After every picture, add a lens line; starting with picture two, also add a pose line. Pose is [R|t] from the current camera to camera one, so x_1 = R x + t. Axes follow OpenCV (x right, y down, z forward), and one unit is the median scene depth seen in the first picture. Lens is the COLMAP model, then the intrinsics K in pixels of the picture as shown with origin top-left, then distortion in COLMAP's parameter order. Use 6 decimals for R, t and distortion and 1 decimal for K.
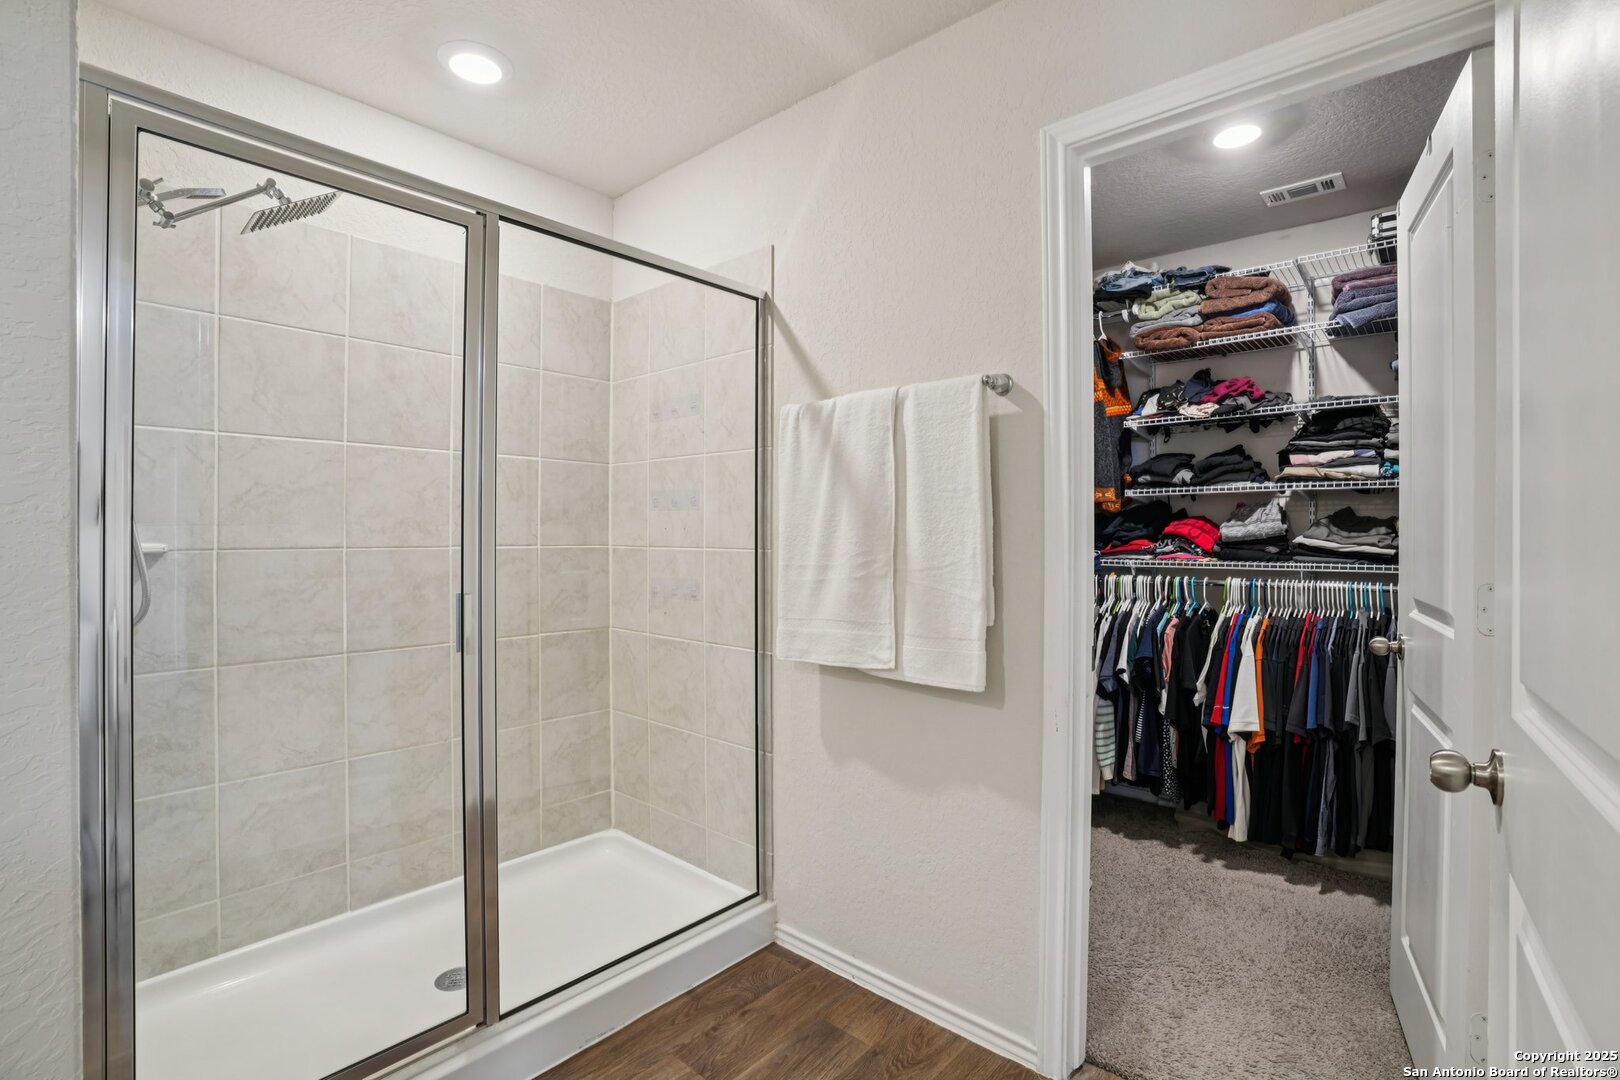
lens RADIAL K [[750.1, 0, 810.9], [0, 750.1, 541.2], [0, 0, 1]] dist [-0.040075, 0.010895]
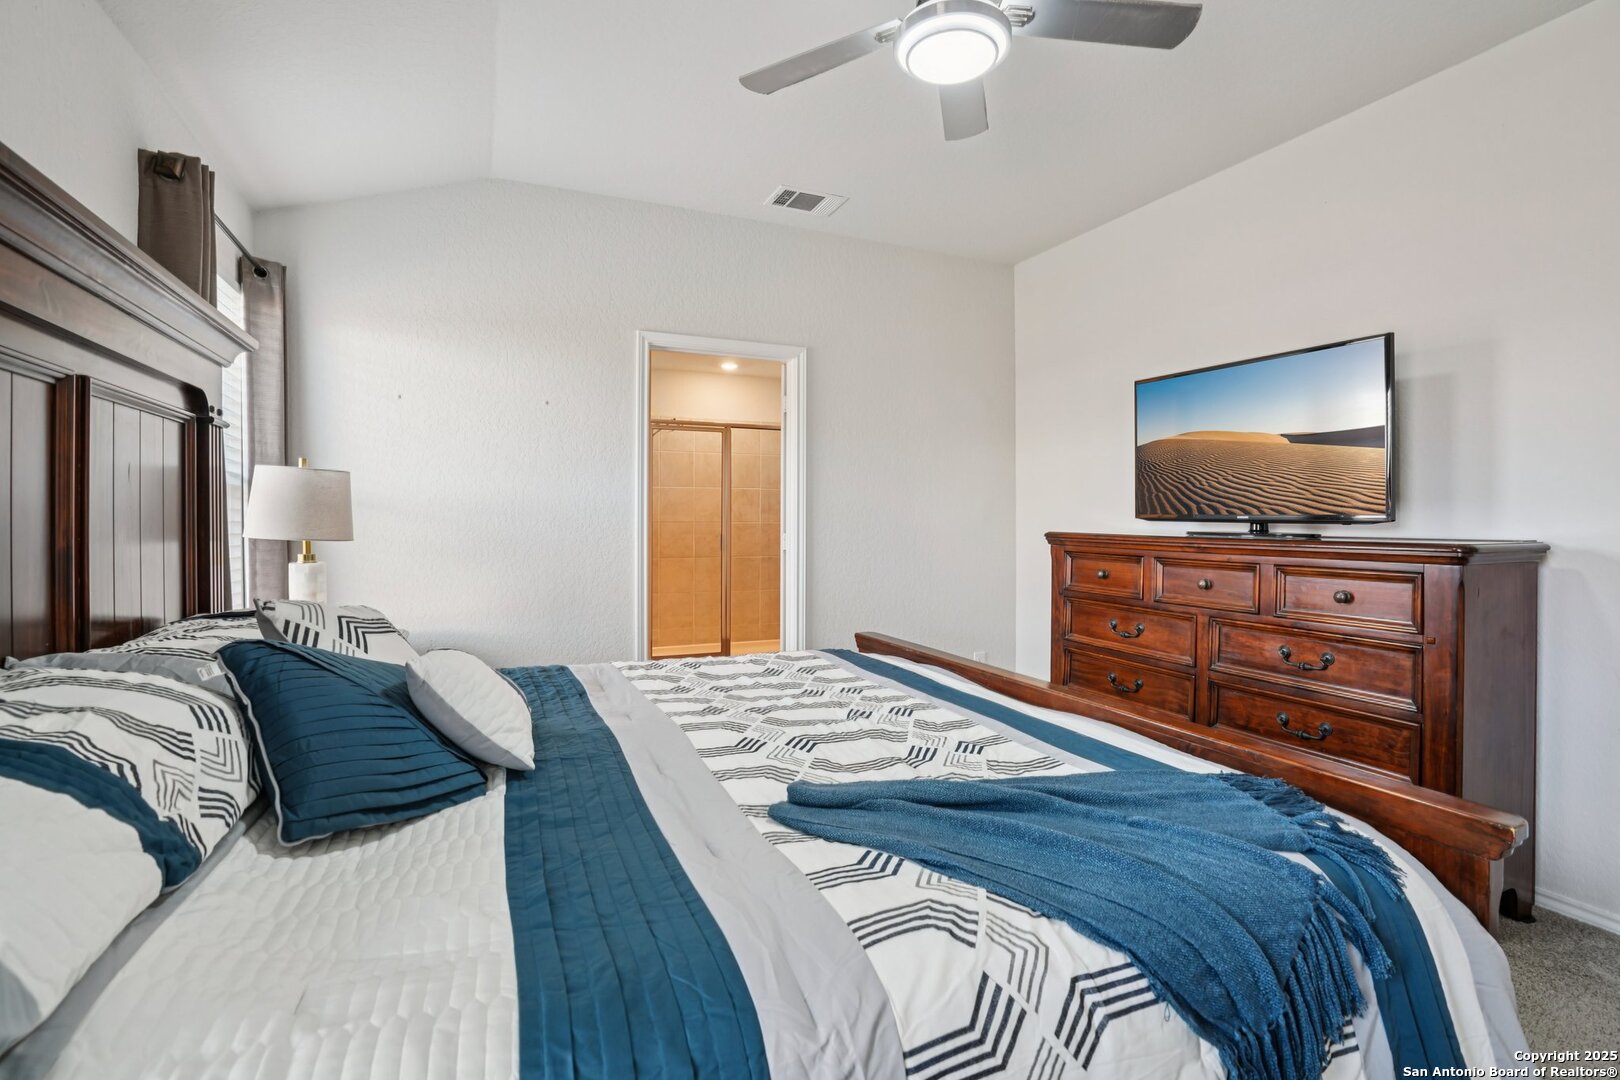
lens RADIAL K [[750.1, 0, 812.1], [0, 750.1, 534.3], [0, 0, 1]] dist [-0.040075, 0.010895]
pose [[0.915146, 0.009094, -0.403019, 1.207786], [-0.002200, 0.999843, 0.017567, 0.002791], [0.403116, -0.015189, 0.915023, -1.854795]]
